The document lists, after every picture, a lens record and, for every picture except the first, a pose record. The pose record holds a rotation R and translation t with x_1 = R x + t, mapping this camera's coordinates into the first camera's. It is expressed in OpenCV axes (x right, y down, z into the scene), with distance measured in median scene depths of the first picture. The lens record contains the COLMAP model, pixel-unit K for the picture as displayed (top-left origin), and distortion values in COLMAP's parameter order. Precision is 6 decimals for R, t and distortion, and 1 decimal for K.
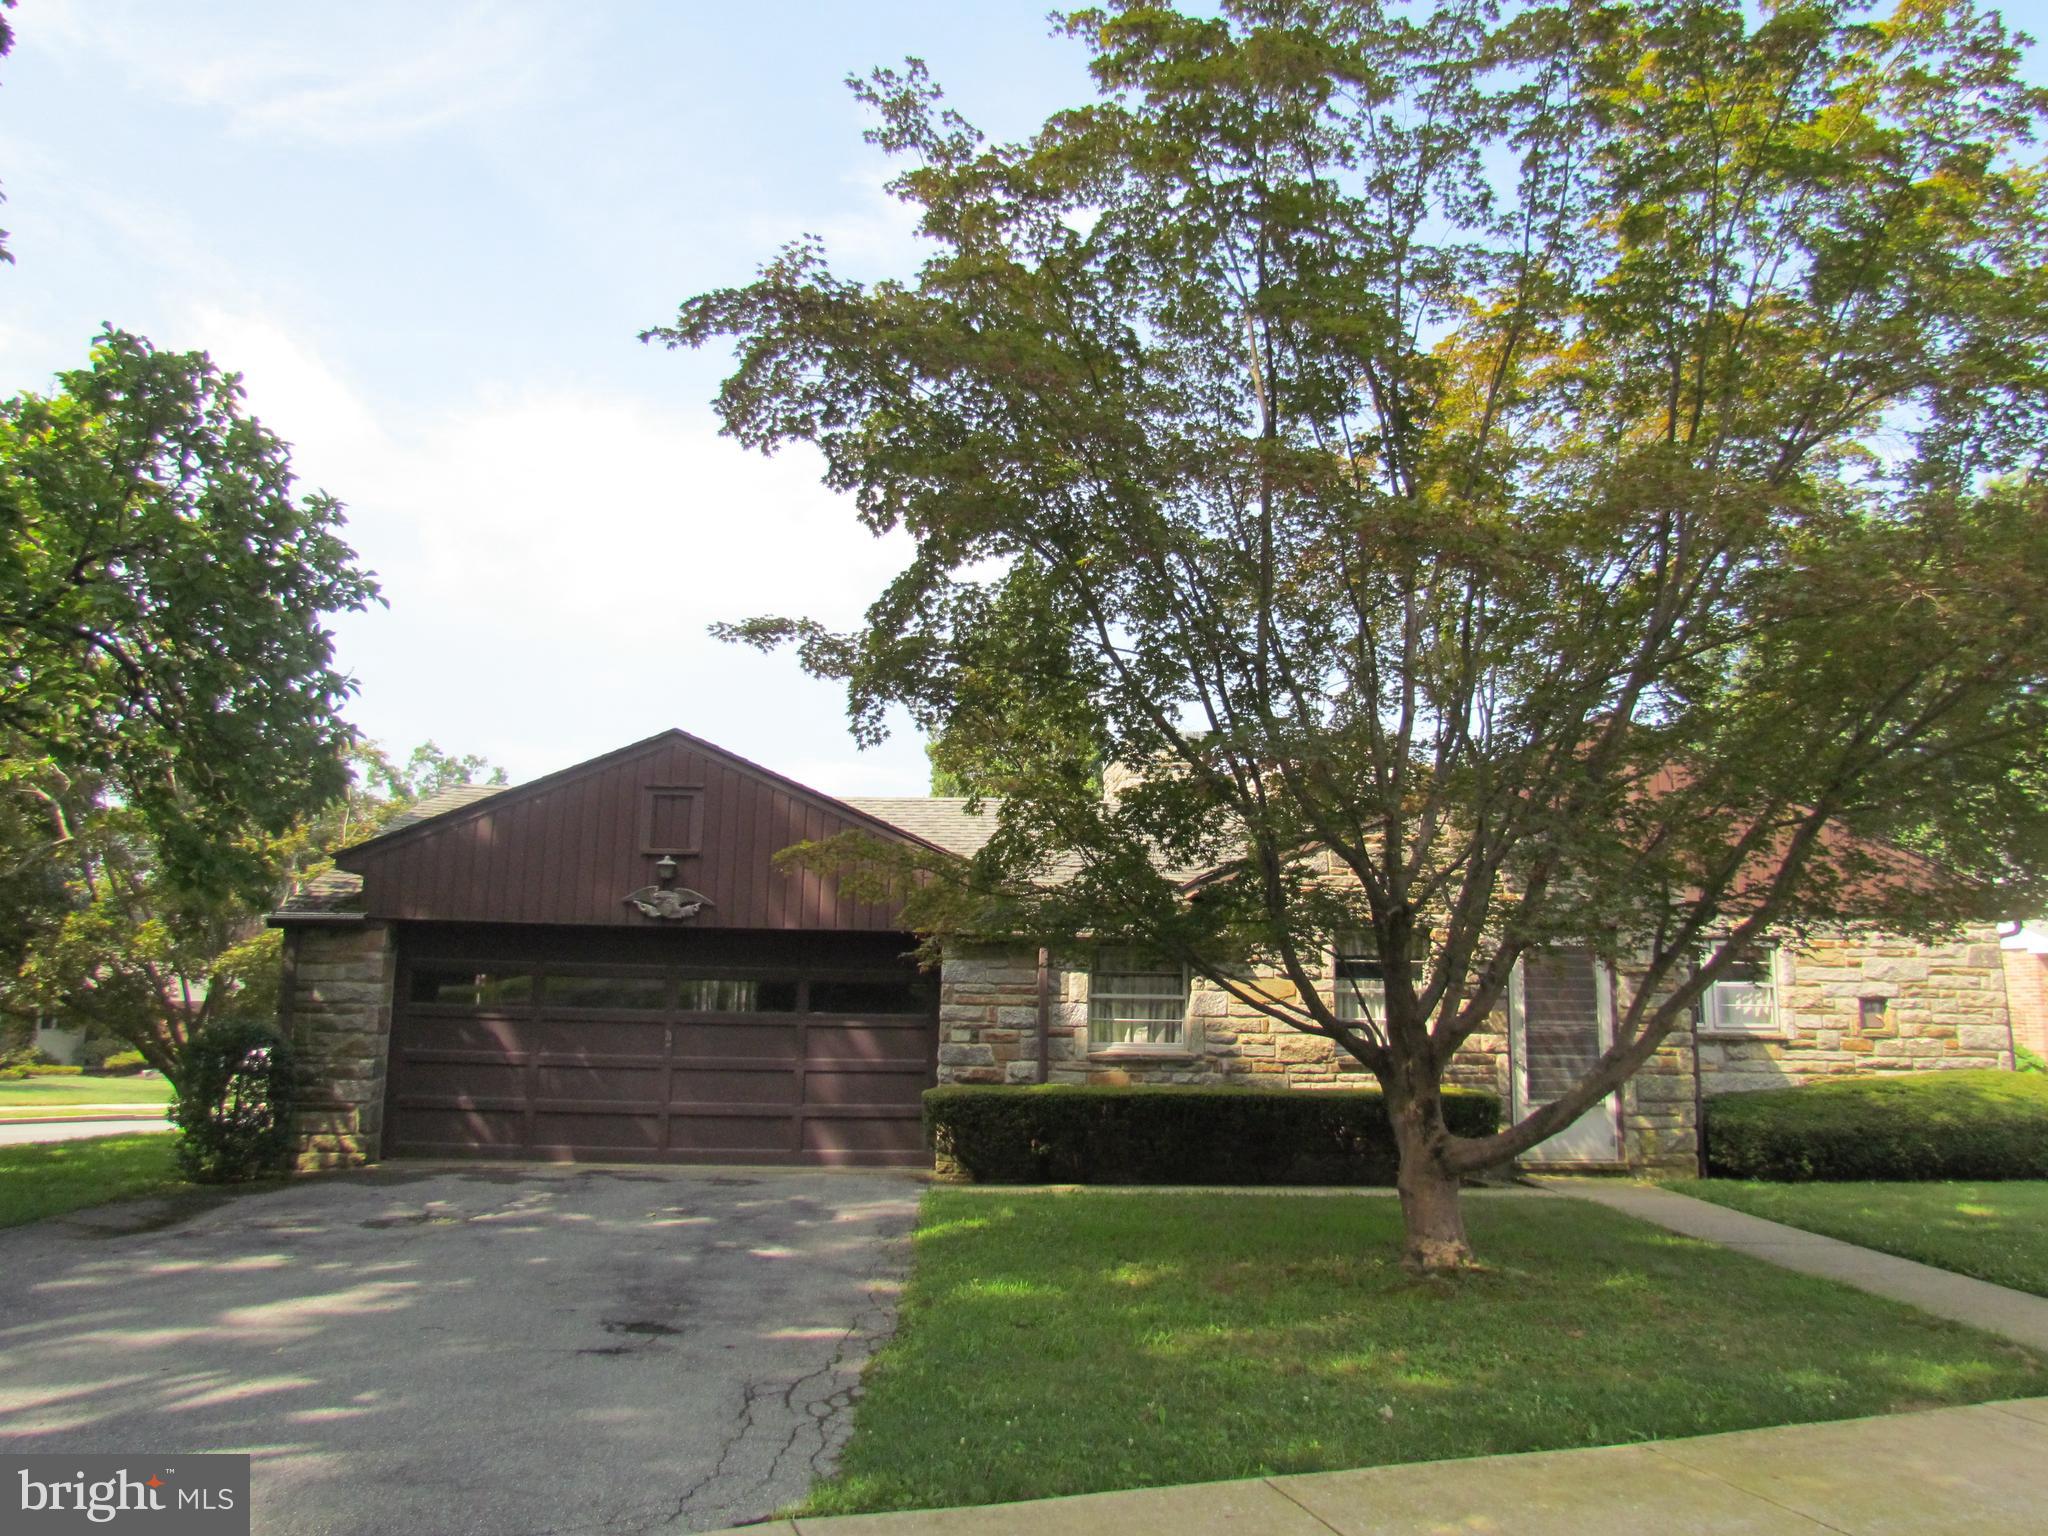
lens RADIAL K [[1462.0, 0, 1023.7], [0, 1462.0, 766.1], [0, 0, 1]] dist [-0.030781, 0.012566]
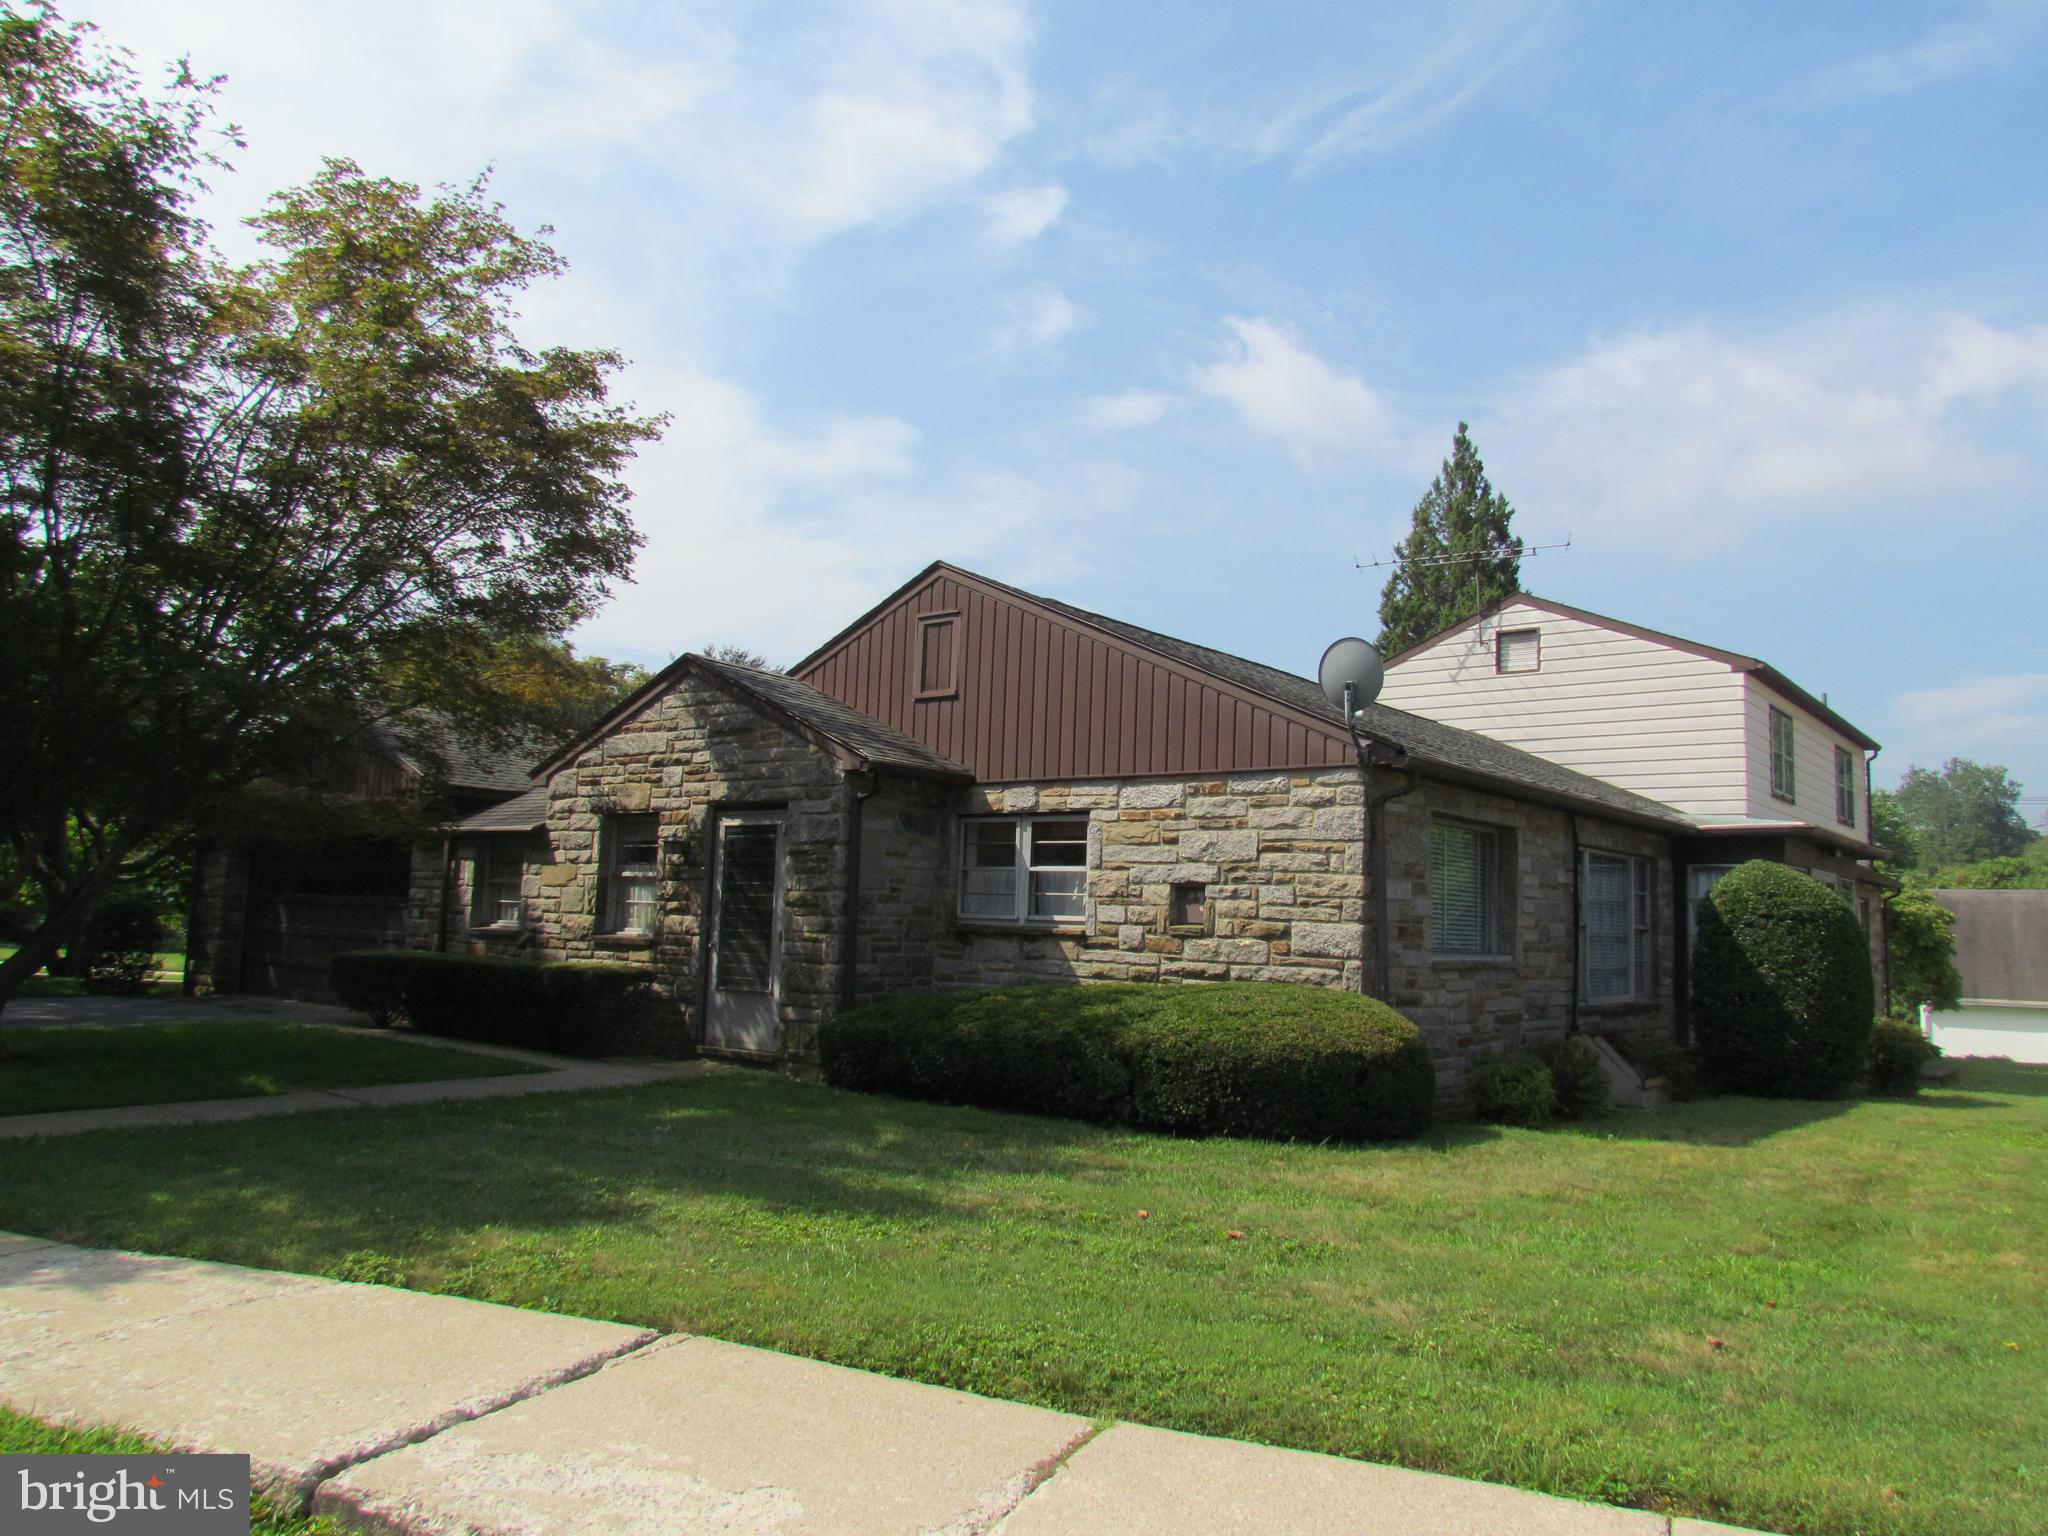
lens RADIAL K [[1462.0, 0, 1023.4], [0, 1462.0, 769.5], [0, 0, 1]] dist [-0.030781, 0.012566]
pose [[0.730493, -0.063298, -0.679981, 1.054723], [0.084379, 0.996432, -0.002110, 0.095590], [0.677688, -0.055835, 0.733227, 0.389350]]
